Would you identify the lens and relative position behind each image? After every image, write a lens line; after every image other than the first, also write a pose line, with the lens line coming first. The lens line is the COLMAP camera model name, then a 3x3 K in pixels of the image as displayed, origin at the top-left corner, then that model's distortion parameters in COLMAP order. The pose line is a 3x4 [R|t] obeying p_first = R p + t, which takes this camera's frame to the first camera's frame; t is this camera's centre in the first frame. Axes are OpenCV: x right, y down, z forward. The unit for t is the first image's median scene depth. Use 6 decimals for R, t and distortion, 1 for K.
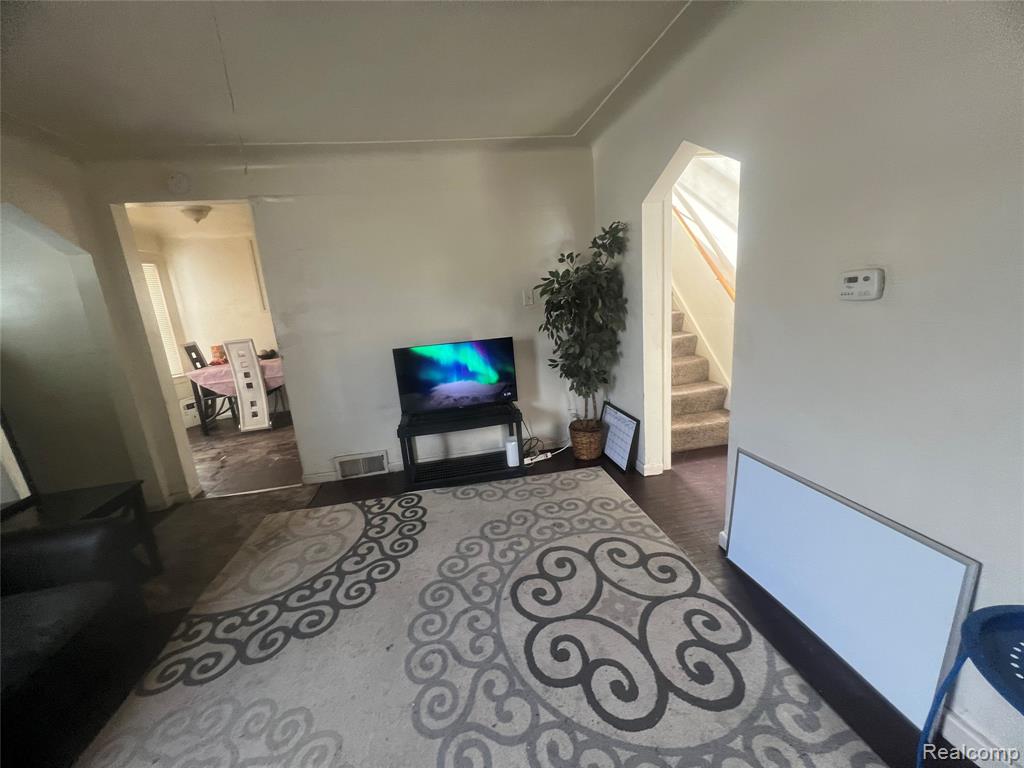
lens RADIAL K [[403.3, 0, 504.7], [0, 403.3, 383.3], [0, 0, 1]] dist [-0.002766, 0.000430]
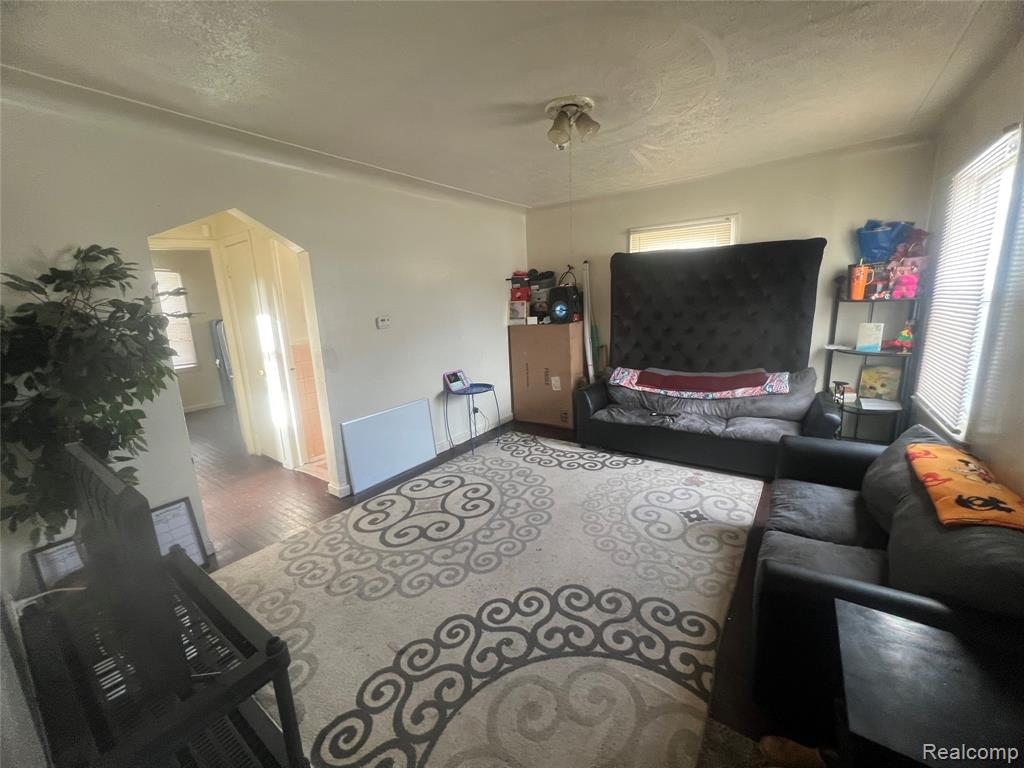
lens RADIAL K [[403.3, 0, 512.7], [0, 403.3, 383.7], [0, 0, 1]] dist [-0.002766, 0.000430]
pose [[-0.693089, -0.035398, 0.719983, -0.853912], [0.256007, 0.921596, 0.291754, -0.228896], [-0.673861, 0.386532, -0.629686, 1.204246]]
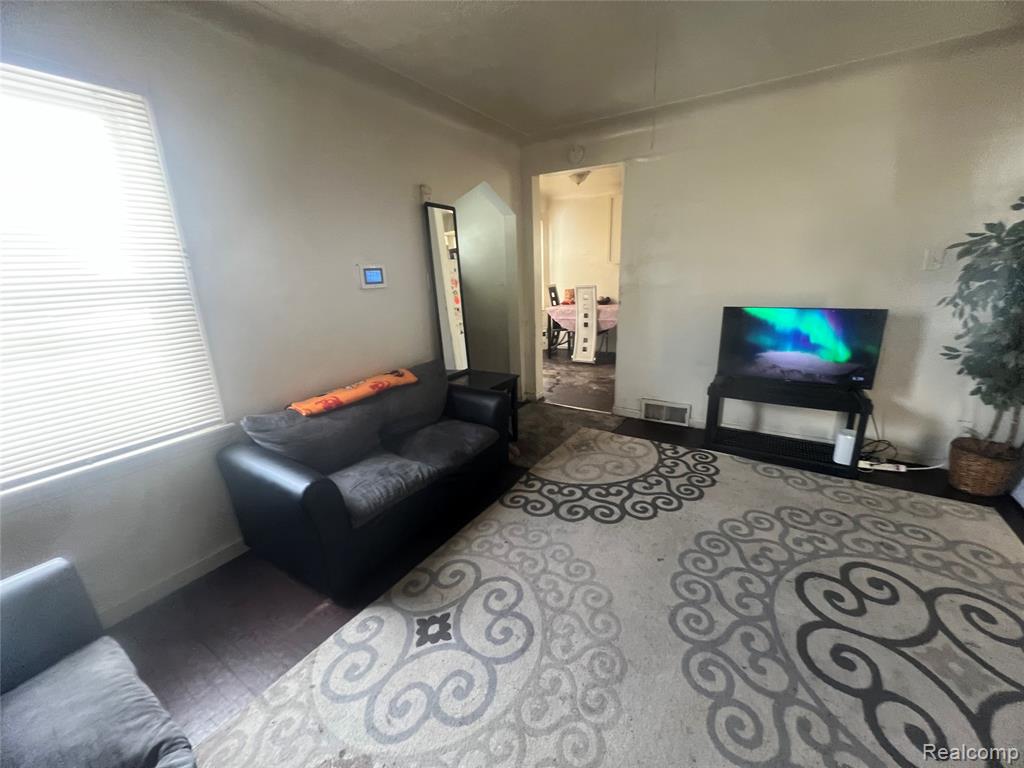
lens RADIAL K [[403.3, 0, 513.9], [0, 403.3, 382.0], [0, 0, 1]] dist [-0.002766, 0.000430]
pose [[0.739679, 0.235795, -0.630298, 0.008657], [-0.172706, 0.971750, 0.160855, 0.030401], [0.650421, -0.010125, 0.759507, -0.105351]]
